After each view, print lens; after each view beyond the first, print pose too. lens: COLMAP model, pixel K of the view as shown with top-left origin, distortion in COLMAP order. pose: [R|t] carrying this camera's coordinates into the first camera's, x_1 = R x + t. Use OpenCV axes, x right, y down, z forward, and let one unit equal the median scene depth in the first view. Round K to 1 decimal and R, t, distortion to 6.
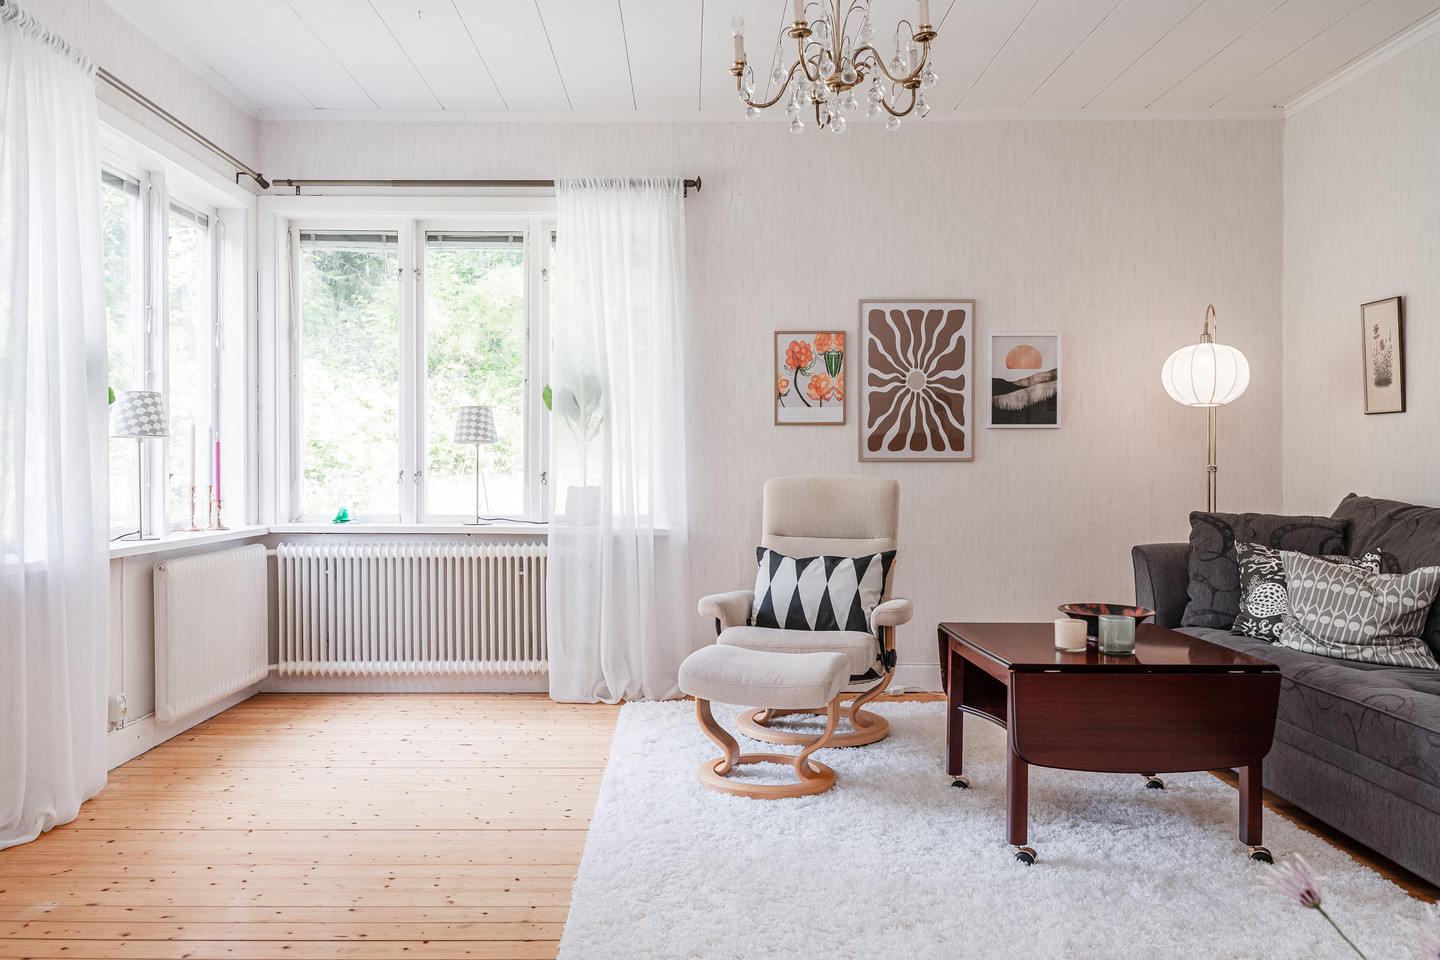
lens RADIAL K [[1132.7, 0, 715.1], [0, 1132.7, 479.6], [0, 0, 1]] dist [0.016044, -0.032137]
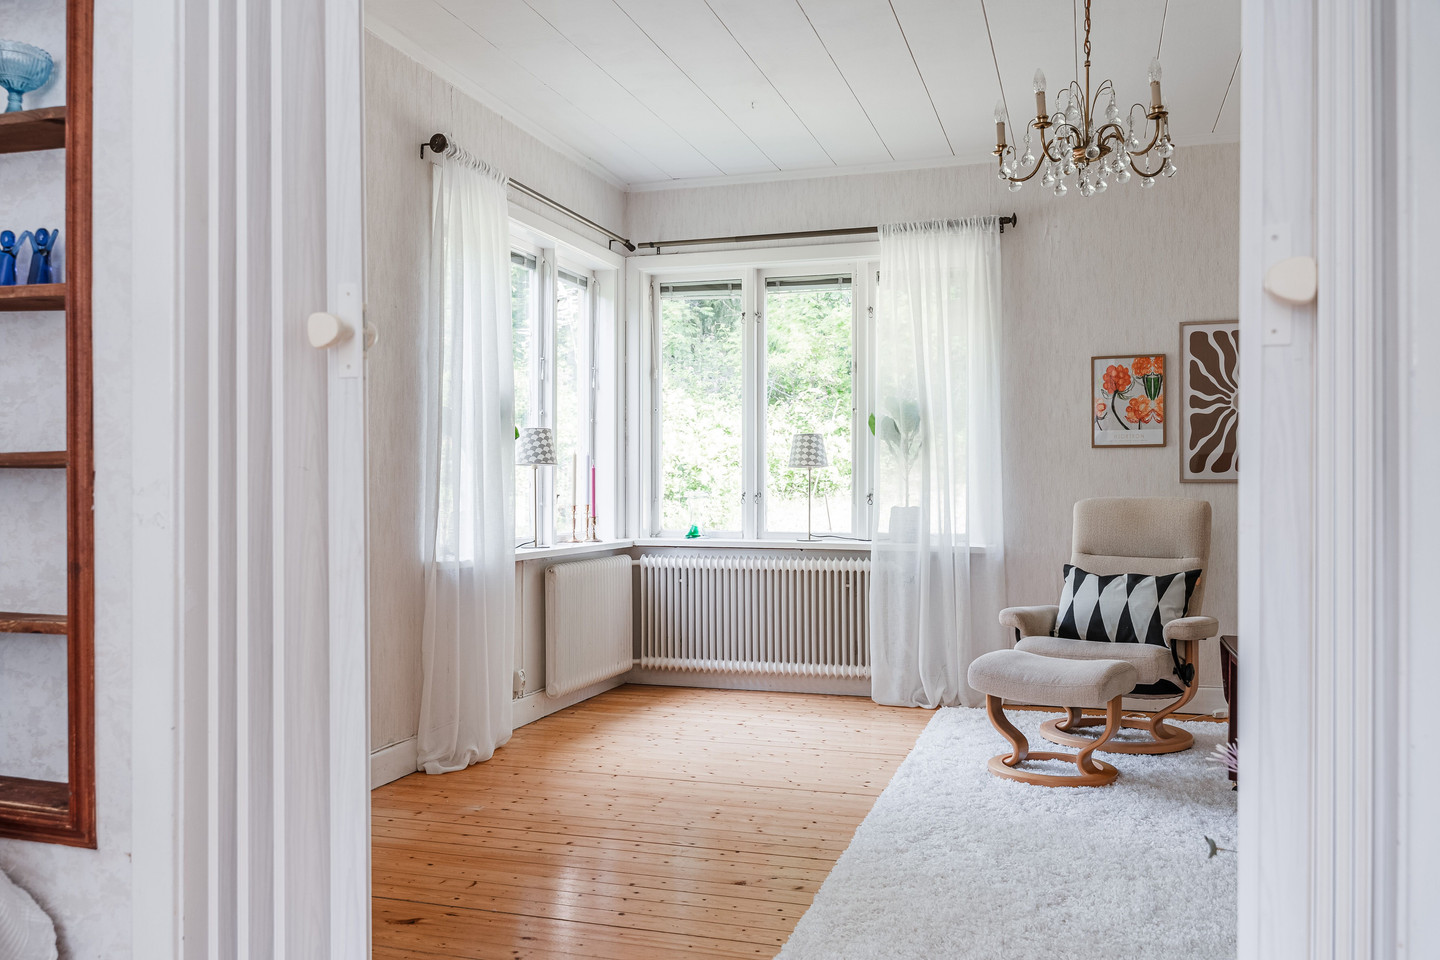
lens RADIAL K [[1199.5, 0, 720.2], [0, 1199.5, 482.2], [0, 0, 1]] dist [-0.007251, -0.000102]
pose [[0.952618, -0.002600, -0.304157, 0.071967], [-0.002718, 0.999851, -0.017059, 0.002920], [0.304156, 0.017078, 0.952469, -0.159987]]
